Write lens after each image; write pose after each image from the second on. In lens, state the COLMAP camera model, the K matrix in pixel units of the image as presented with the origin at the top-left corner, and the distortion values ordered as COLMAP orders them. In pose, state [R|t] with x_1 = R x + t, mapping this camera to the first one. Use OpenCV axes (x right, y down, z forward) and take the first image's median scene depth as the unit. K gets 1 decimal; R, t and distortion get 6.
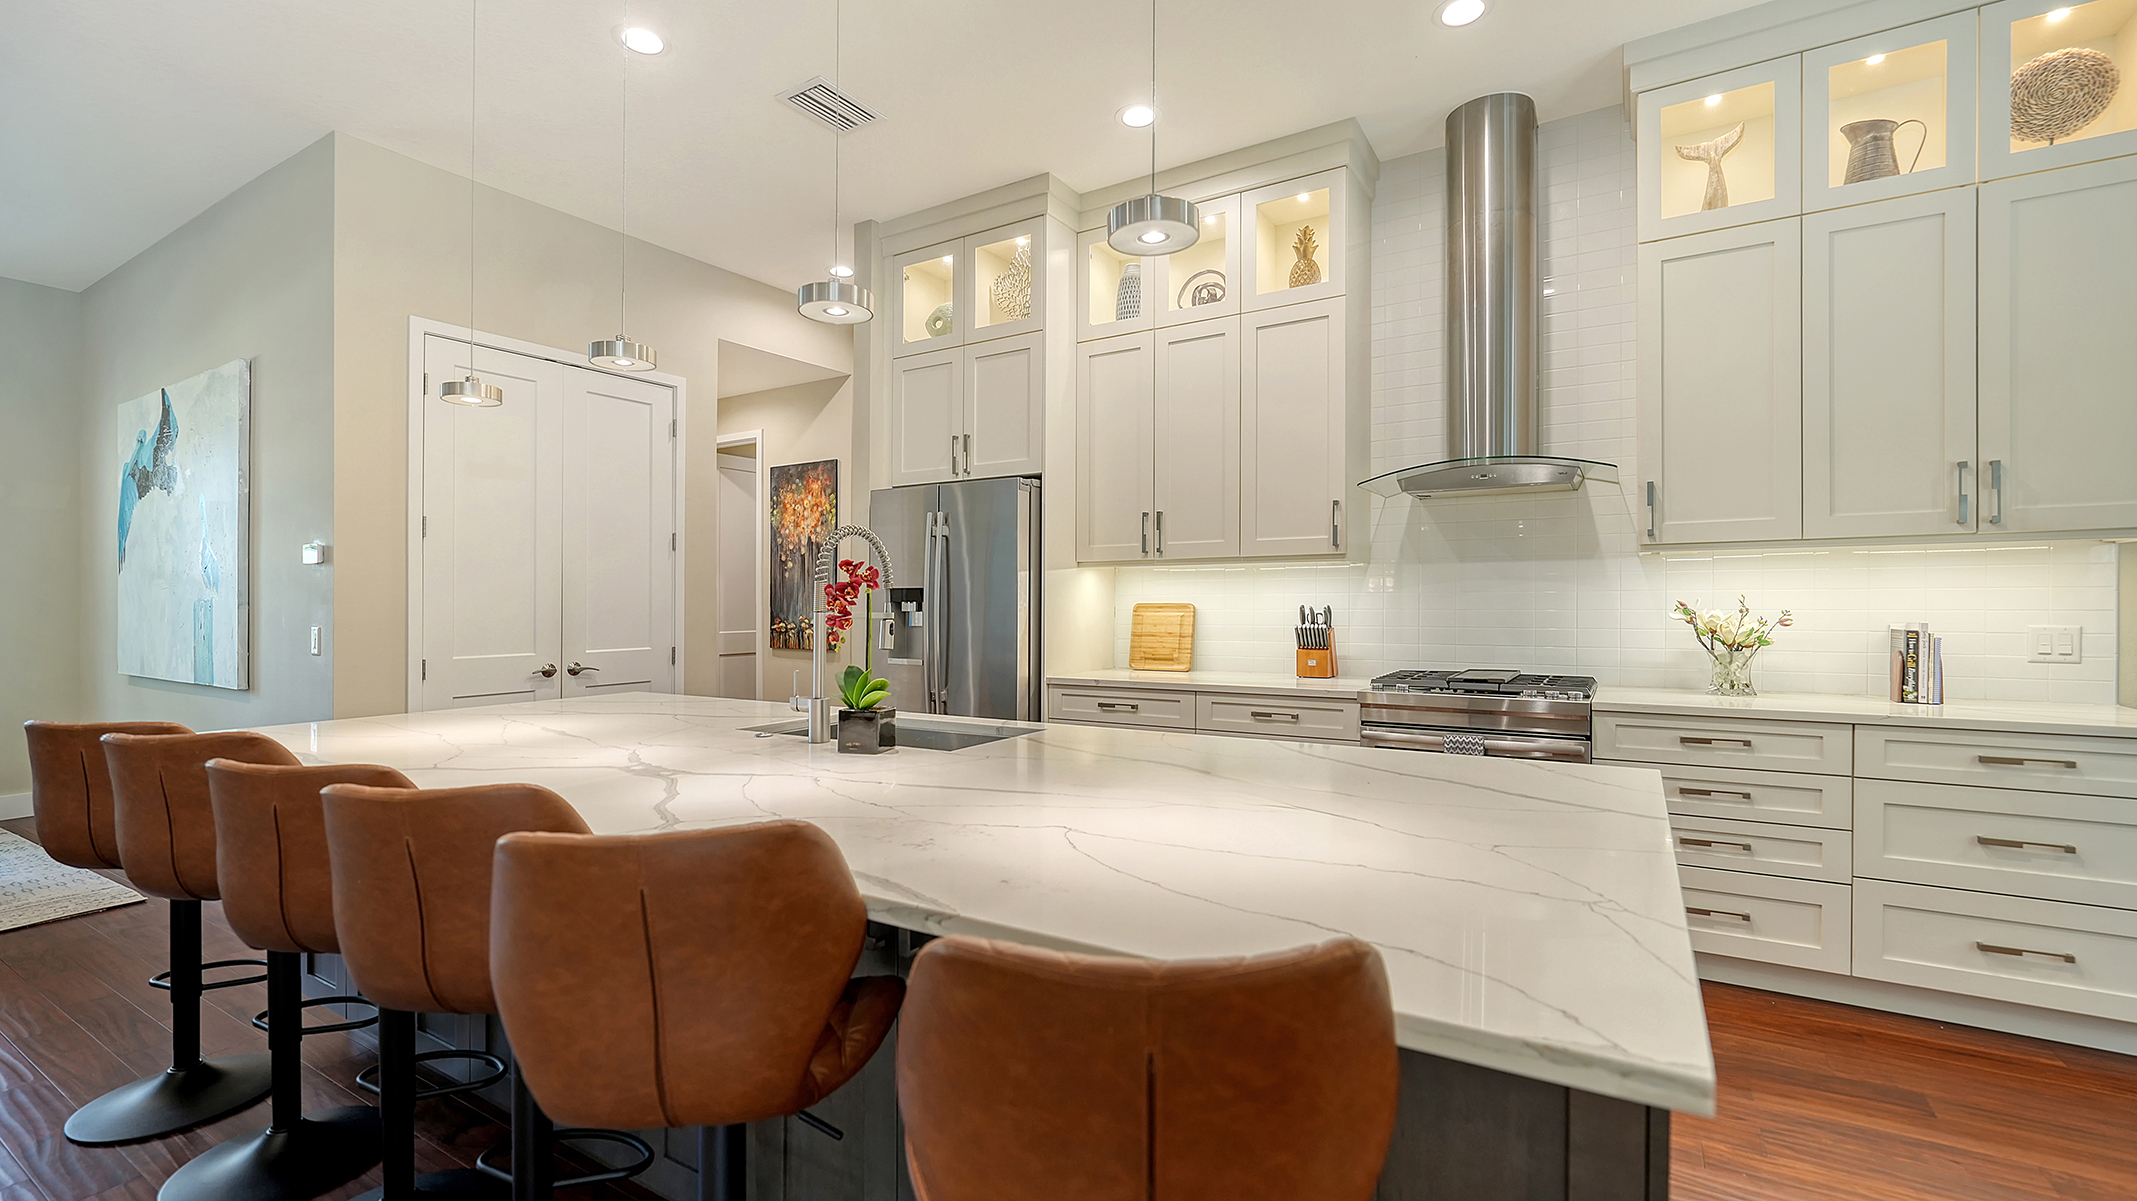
lens RADIAL K [[923.3, 0, 1066.5], [0, 923.3, 604.6], [0, 0, 1]] dist [0.002871, 0.000016]
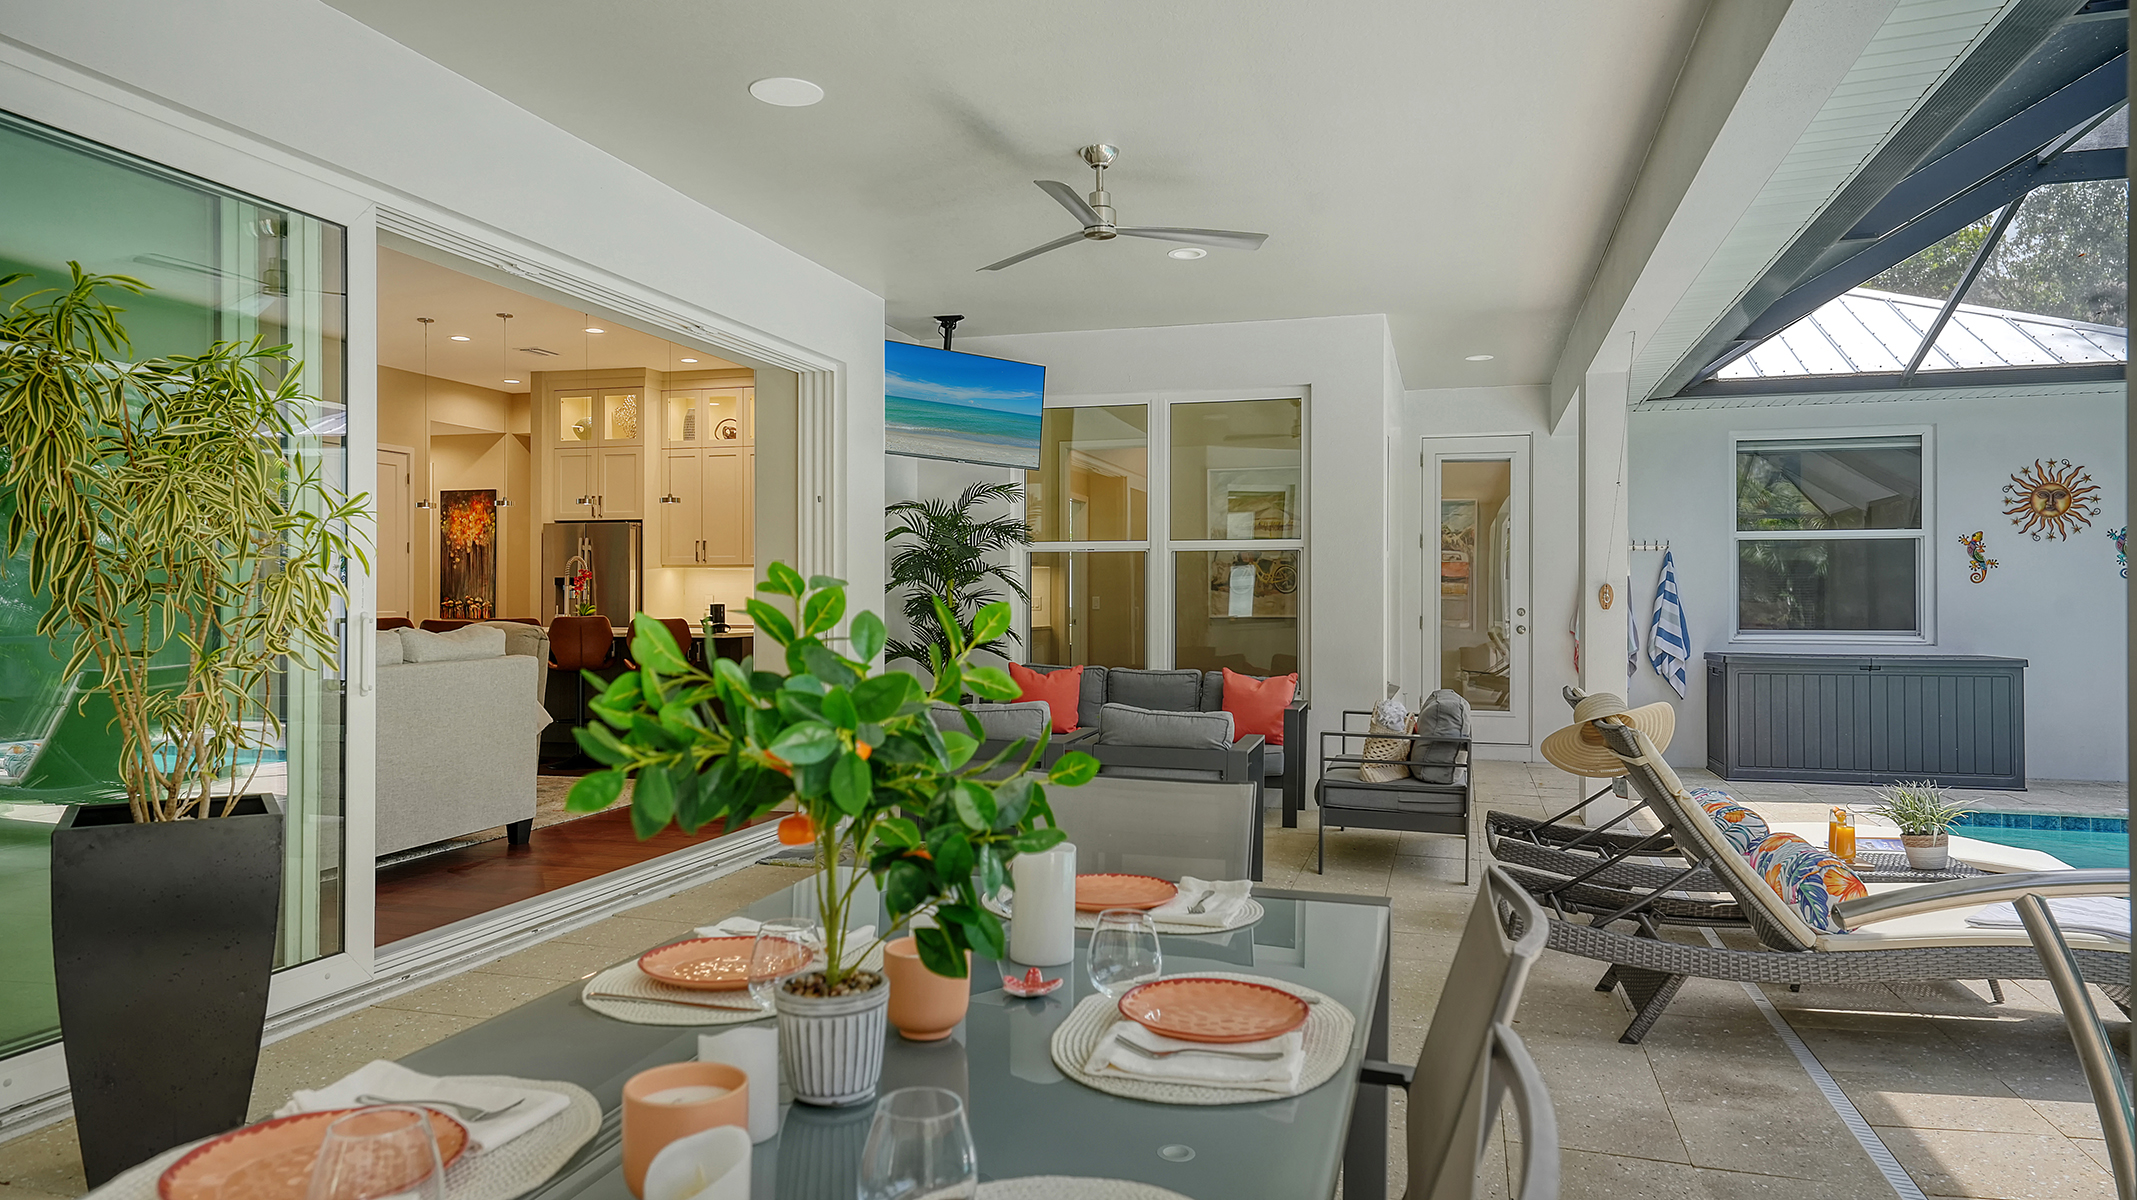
lens RADIAL K [[1385.7, 0, 1068.7], [0, 1385.7, 603.1], [0, 0, 1]] dist [0.000645, -0.000080]
pose [[0.960398, 0.005182, 0.278584, 0.022767], [-0.005778, 0.999982, 0.001317, 0.023135], [-0.278573, -0.002874, 0.960411, -1.951476]]
